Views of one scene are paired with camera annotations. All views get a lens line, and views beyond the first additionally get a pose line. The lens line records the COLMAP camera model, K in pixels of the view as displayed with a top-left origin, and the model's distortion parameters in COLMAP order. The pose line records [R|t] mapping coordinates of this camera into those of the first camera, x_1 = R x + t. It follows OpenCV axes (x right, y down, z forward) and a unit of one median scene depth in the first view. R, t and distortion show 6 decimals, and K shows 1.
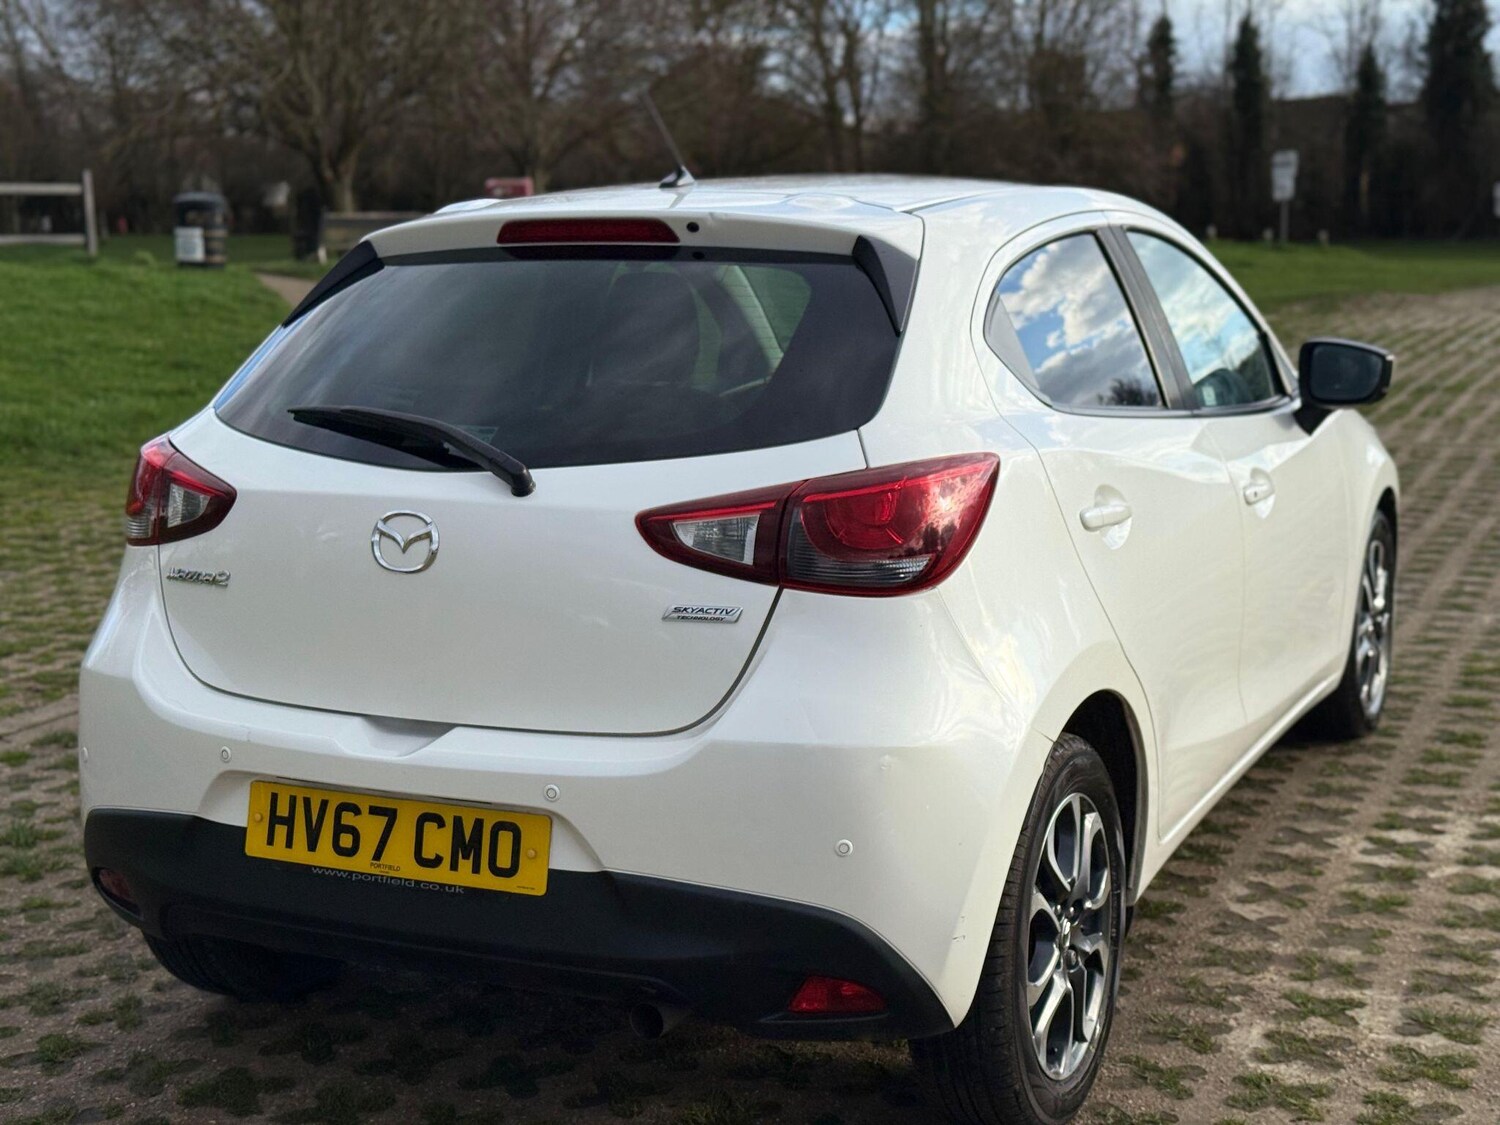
lens RADIAL K [[2126.5, 0, 756.1], [0, 2126.5, 566.8], [0, 0, 1]] dist [0.123919, 0.000000]
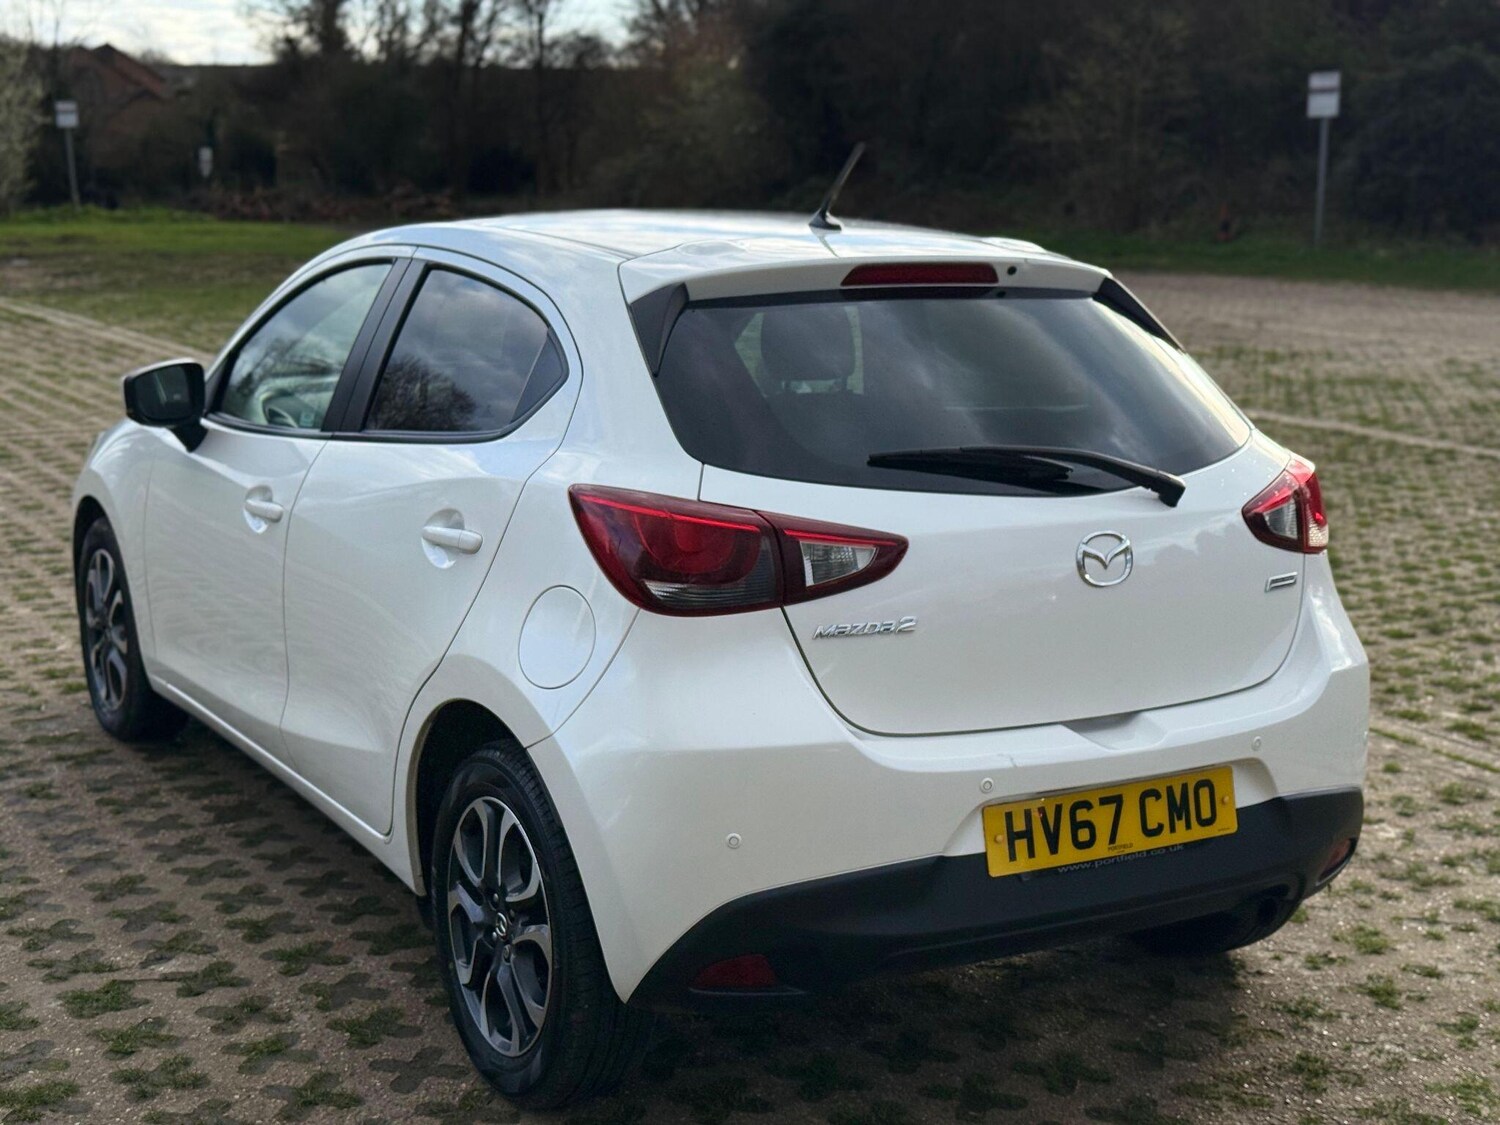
lens RADIAL K [[2094.2, 0, 764.8], [0, 2094.2, 573.1], [0, 0, 1]] dist [0.127838, 0.000000]
pose [[0.542428, -0.126953, 0.830454, -1.043478], [0.111293, 0.990662, 0.078752, -0.098283], [-0.832698, 0.049706, 0.551492, 0.475490]]
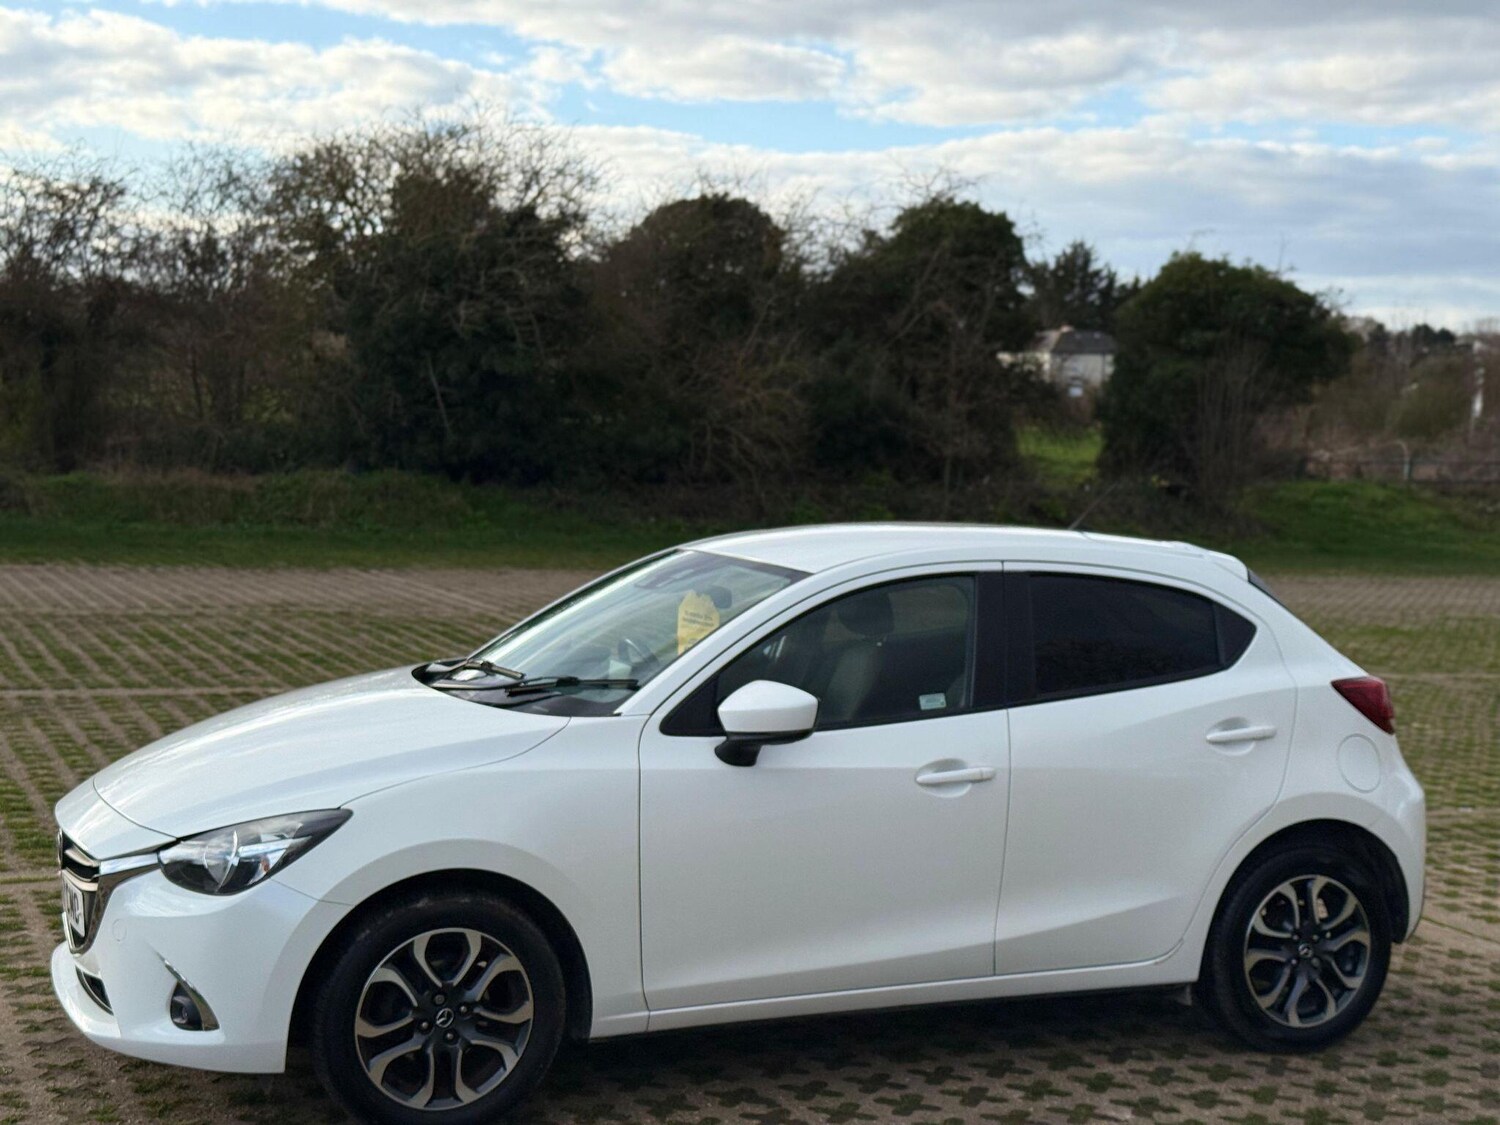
lens RADIAL K [[2094.2, 0, 745.2], [0, 2094.2, 565.6], [0, 0, 1]] dist [0.127838, 0.000000]
pose [[-0.759495, -0.043179, 0.649079, -1.053303], [0.095709, 0.979519, 0.177150, -0.531281], [-0.643434, 0.196667, -0.739807, 2.705628]]
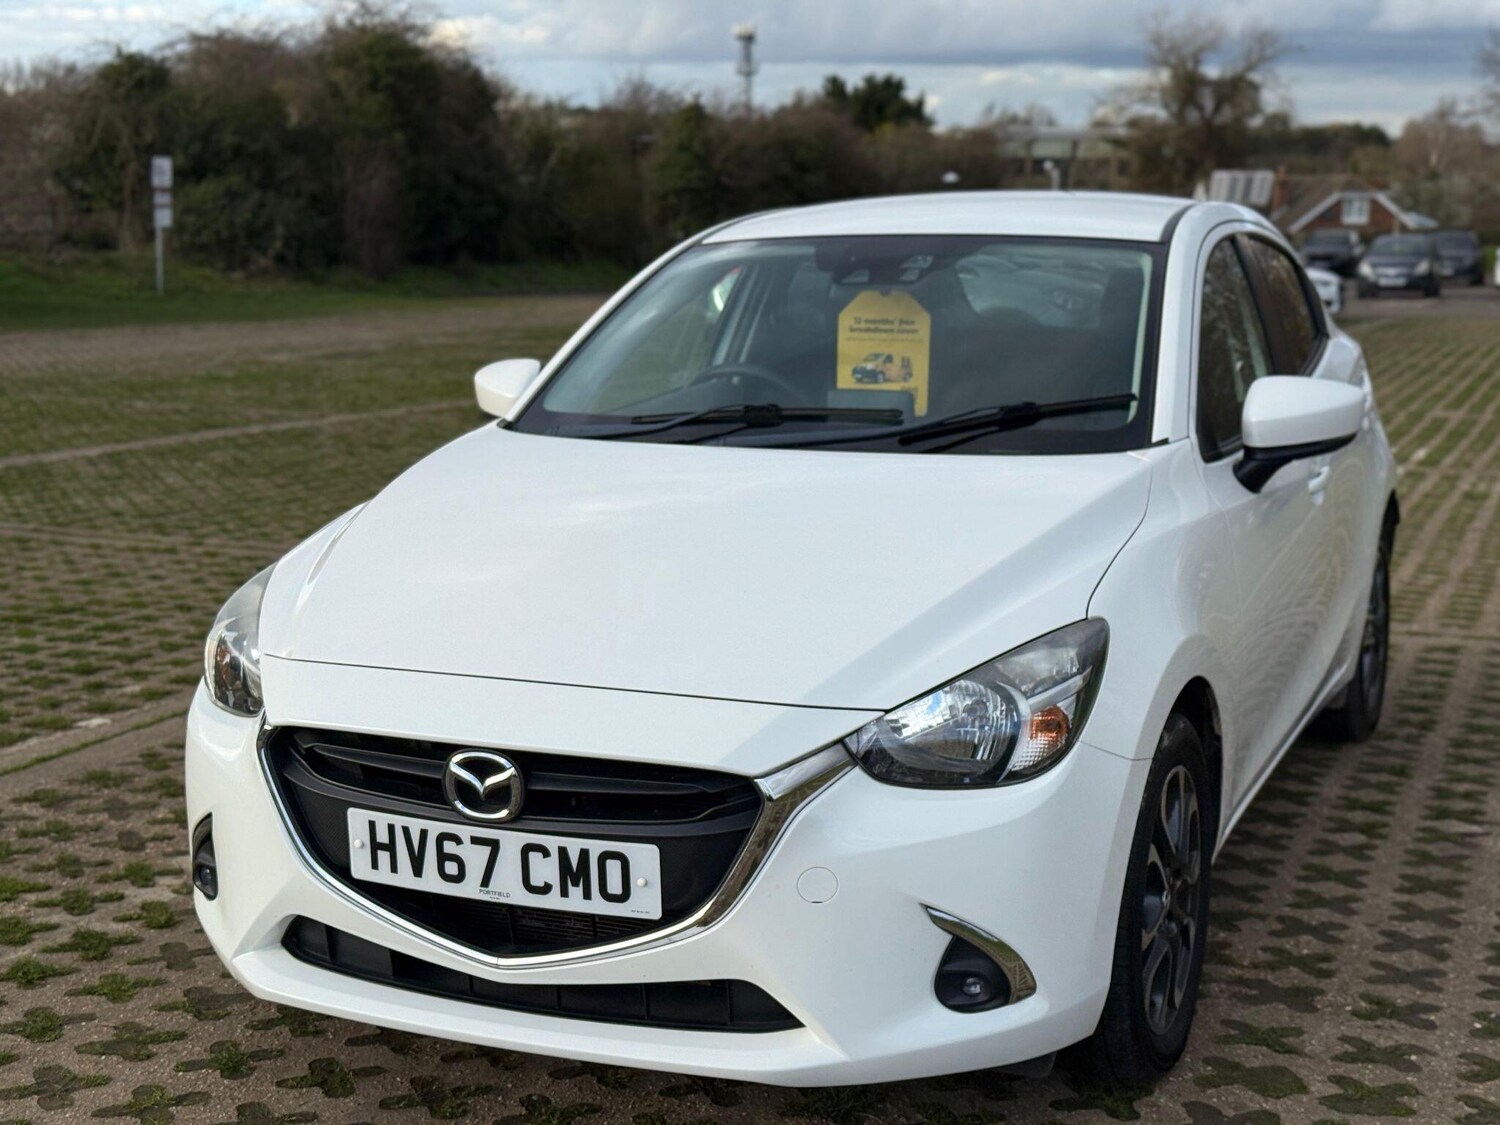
lens RADIAL K [[2094.2, 0, 755.3], [0, 2094.2, 563.9], [0, 0, 1]] dist [0.127838, 0.000000]
pose [[-0.998619, 0.030816, -0.042549, 0.278905], [0.015295, 0.945352, 0.325692, -0.461560], [0.050260, 0.324592, -0.944518, 2.699963]]
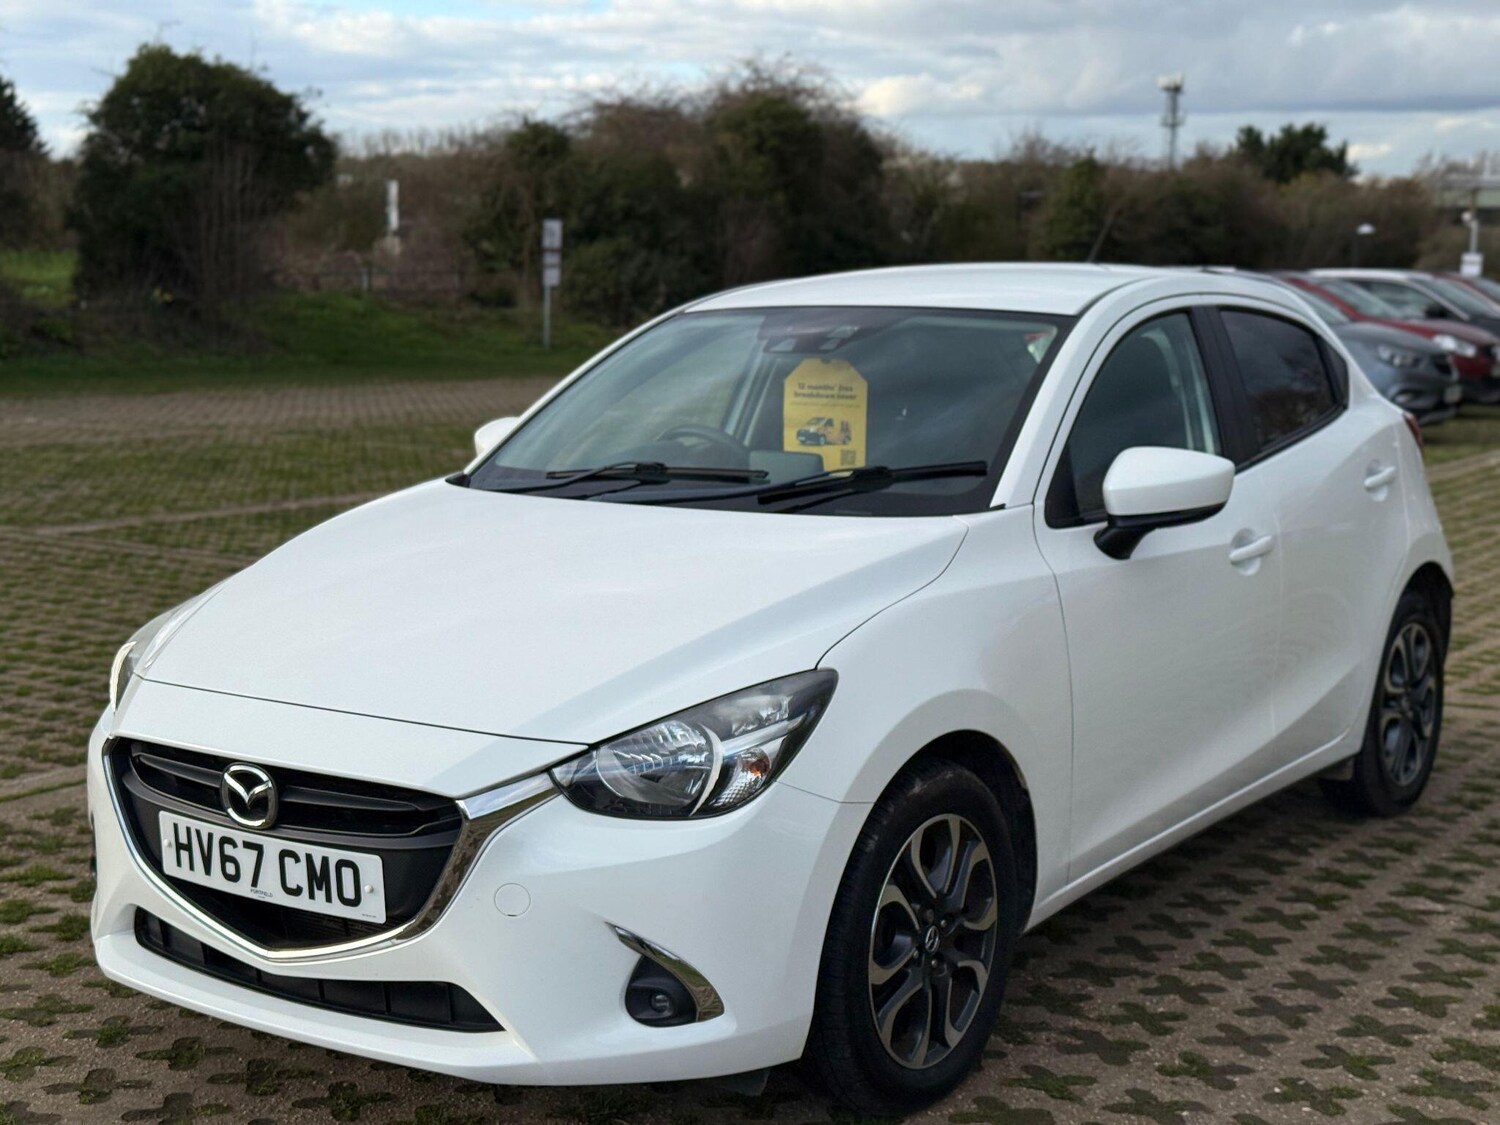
lens RADIAL K [[2094.2, 0, 736.4], [0, 2094.2, 572.3], [0, 0, 1]] dist [0.127838, 0.000000]
pose [[-0.987170, -0.000611, 0.159673, -0.025171], [0.047765, 0.953073, 0.298948, -0.476425], [-0.152362, 0.302739, -0.940816, 2.763421]]
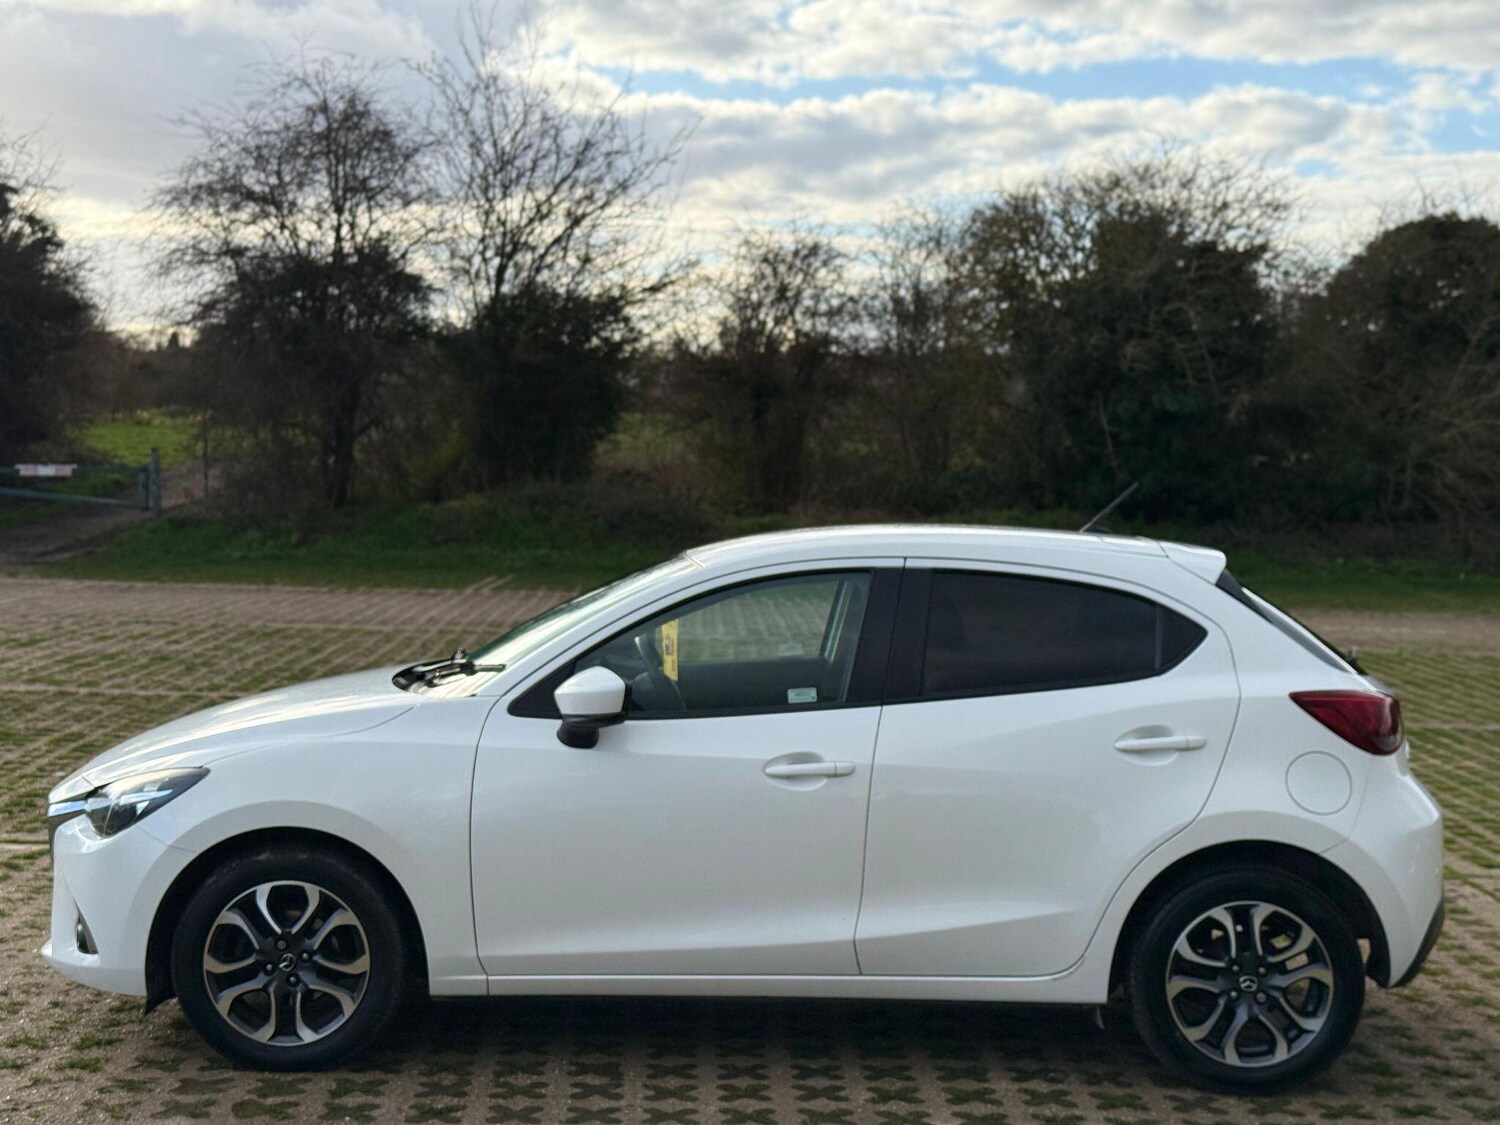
lens RADIAL K [[2094.2, 0, 734.6], [0, 2094.2, 569.4], [0, 0, 1]] dist [0.127838, 0.000000]
pose [[-0.441226, -0.032594, 0.896804, -1.549533], [0.143755, 0.983868, 0.106486, -0.402236], [-0.885807, 0.175904, -0.429423, 2.154065]]
